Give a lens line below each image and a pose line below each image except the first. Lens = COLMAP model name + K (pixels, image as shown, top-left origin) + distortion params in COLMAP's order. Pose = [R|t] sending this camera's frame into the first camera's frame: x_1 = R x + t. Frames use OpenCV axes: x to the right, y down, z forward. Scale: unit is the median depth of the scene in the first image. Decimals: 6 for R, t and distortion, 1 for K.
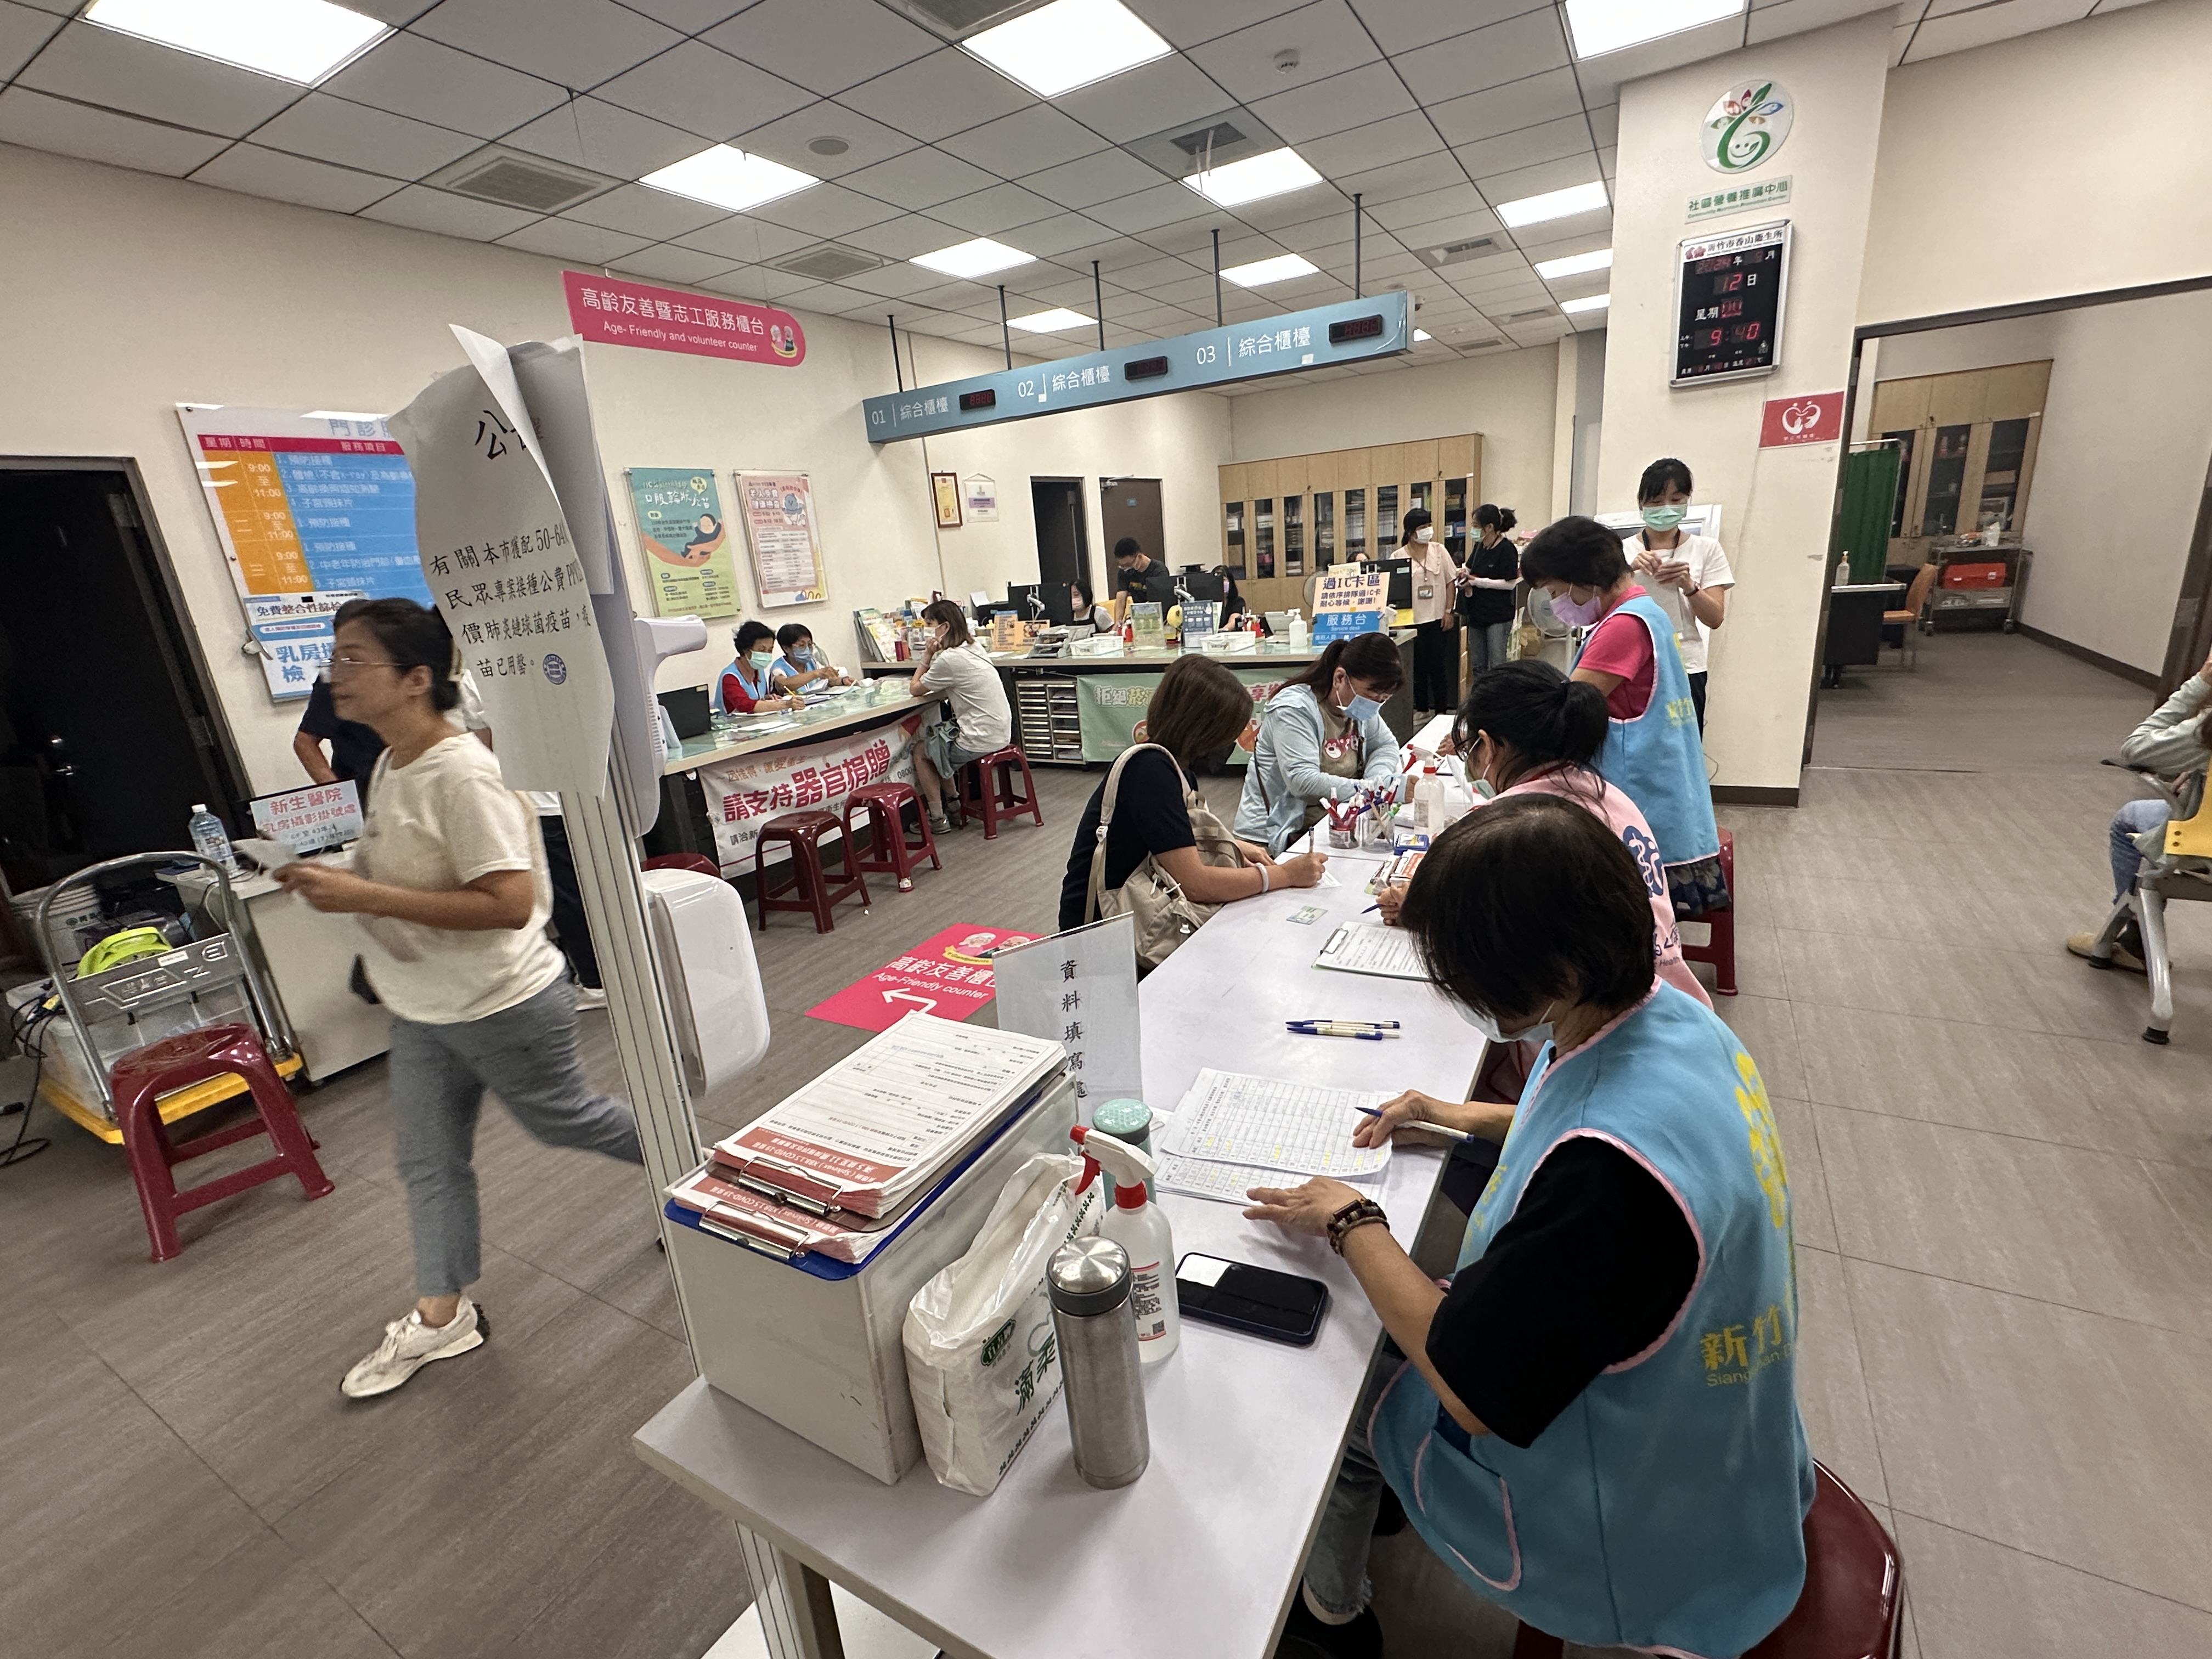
lens RADIAL K [[977.4, 0, 1105.3], [0, 977.4, 836.6], [0, 0, 1]] dist [-0.007103, 0.005704]
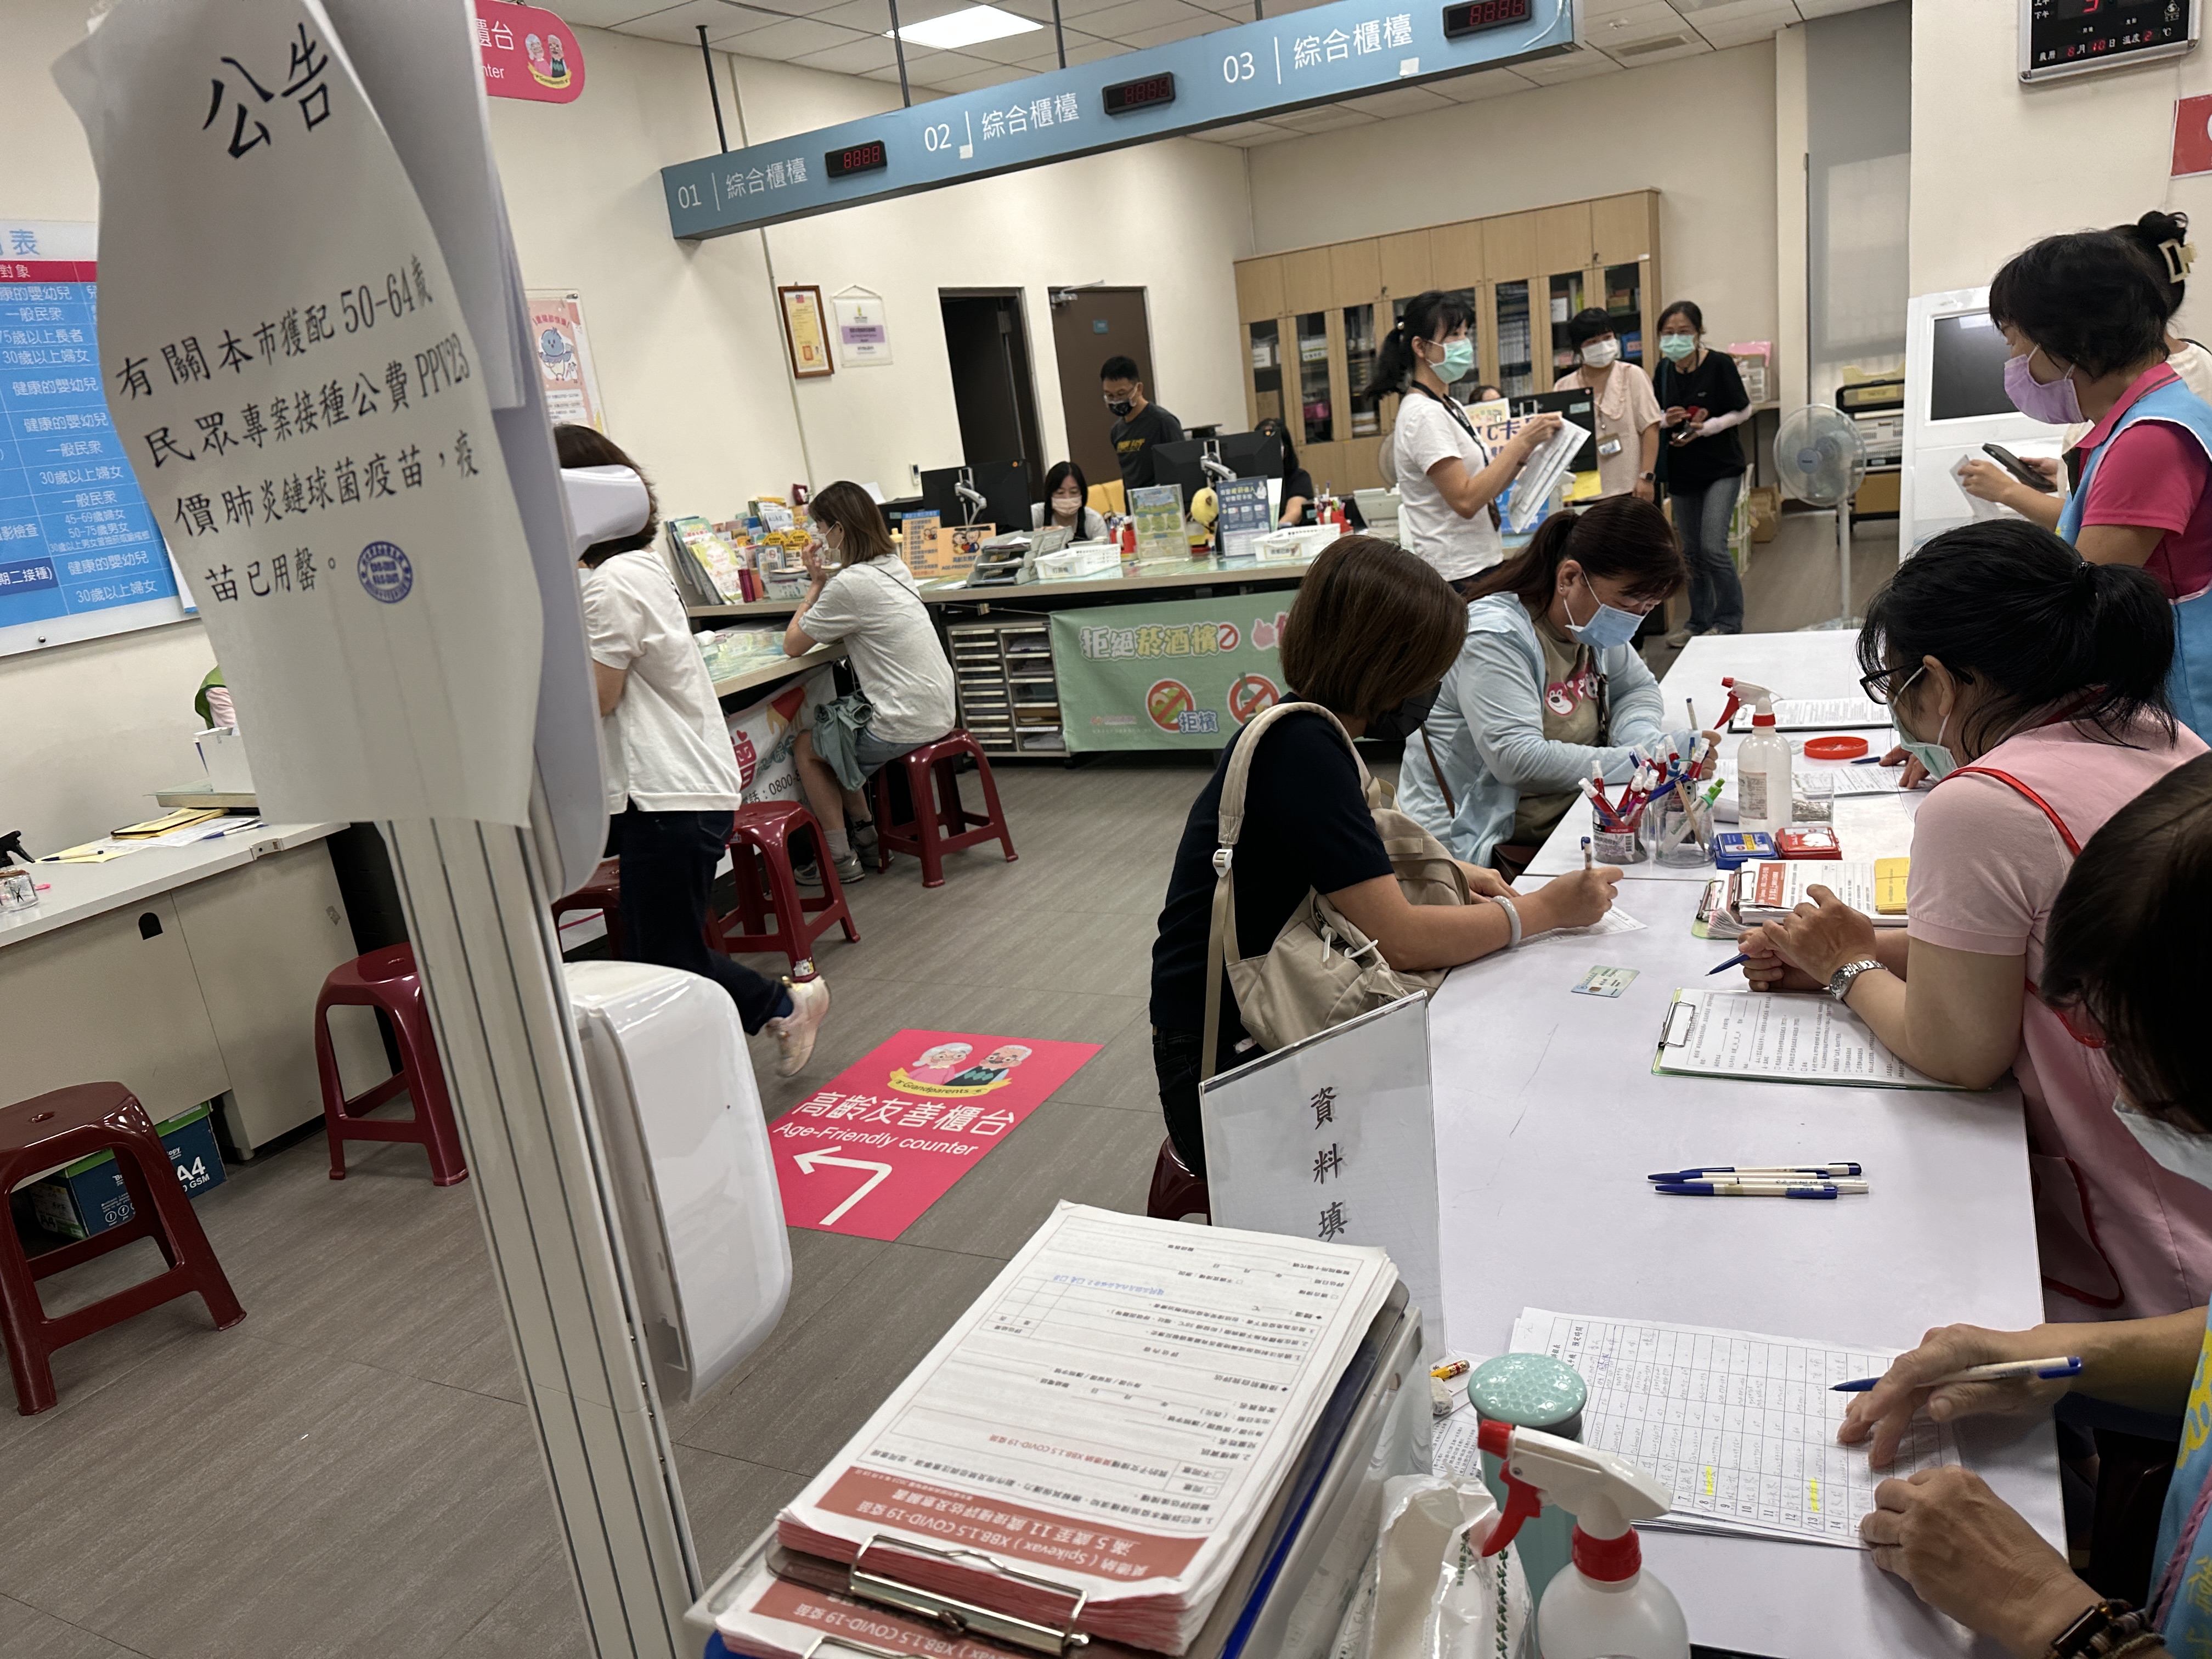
lens RADIAL K [[1571.5, 0, 1108.8], [0, 1571.5, 859.0], [0, 0, 1]] dist [0.033942, -0.042332]
pose [[0.997850, -0.055267, 0.035217, -0.050100], [0.055636, 0.998405, -0.009580, 0.000536], [-0.034632, 0.011519, 0.999334, 0.039304]]
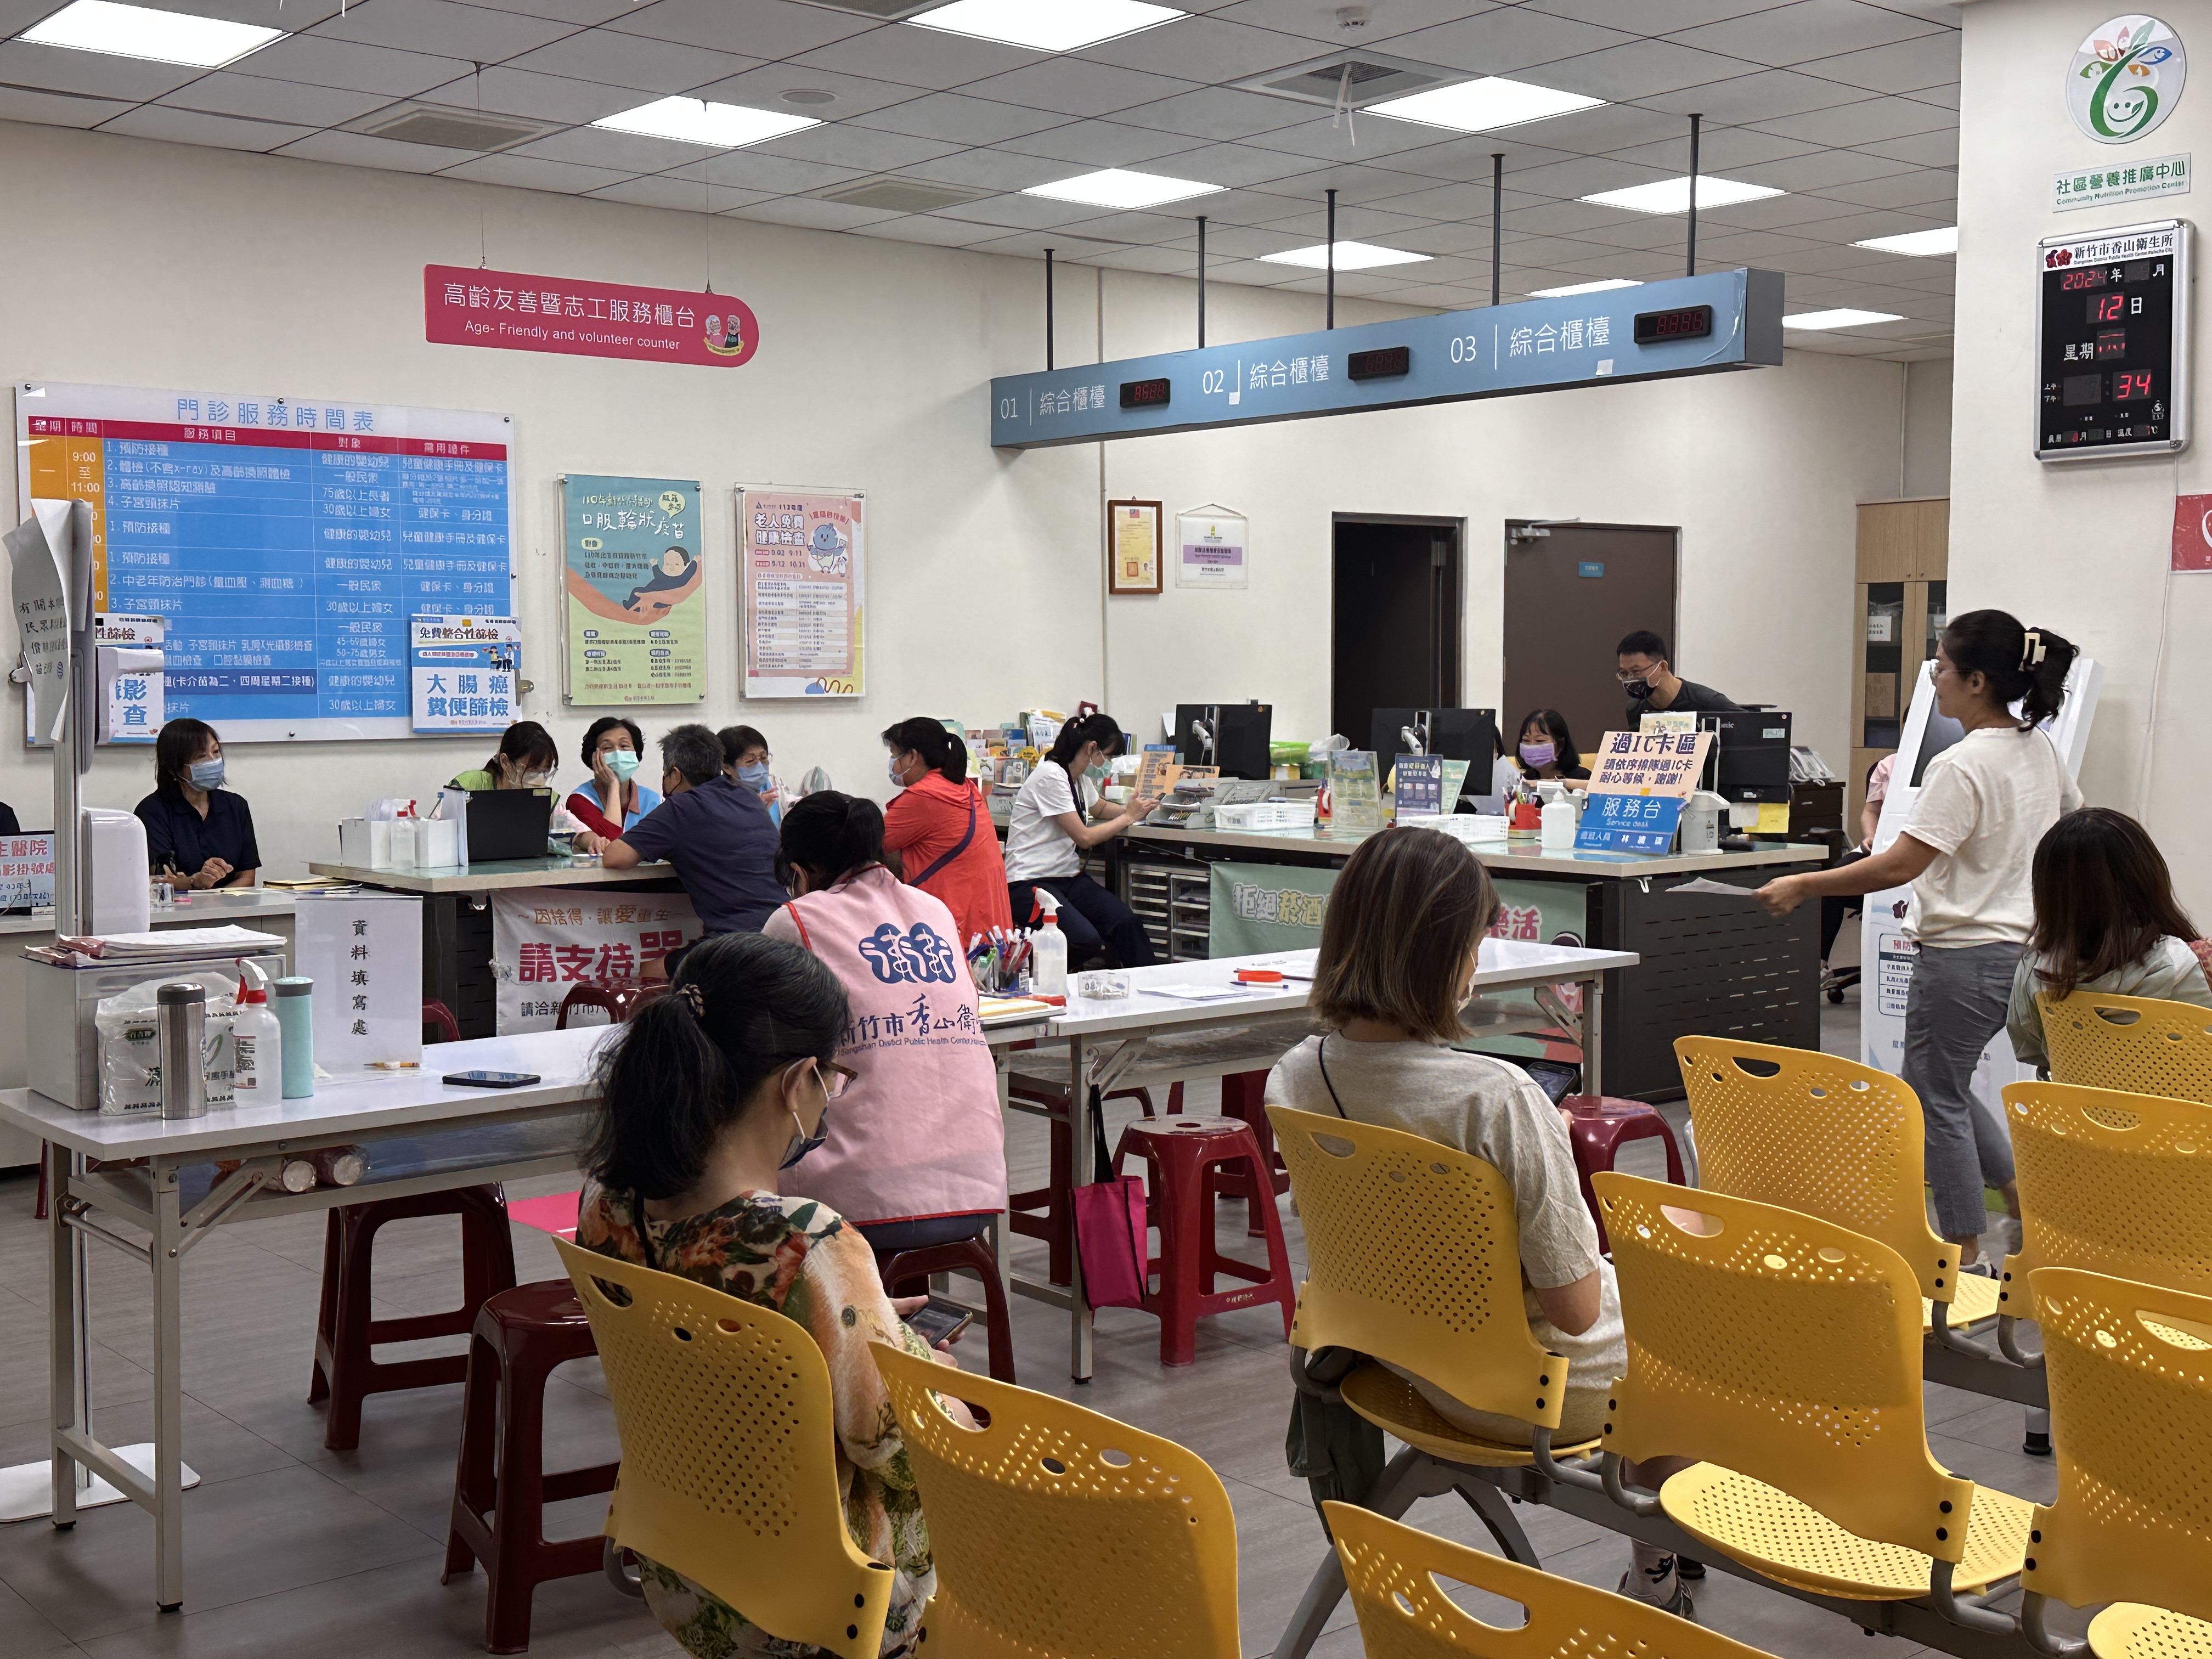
lens RADIAL K [[2546.0, 0, 1124.2], [0, 2546.0, 836.3], [0, 0, 1]] dist [0.105791, 0.000000]
pose [[0.936863, 0.106740, -0.333008, 0.595649], [-0.172470, 0.969439, -0.174479, 0.127064], [0.304207, 0.220897, 0.926640, -0.564164]]
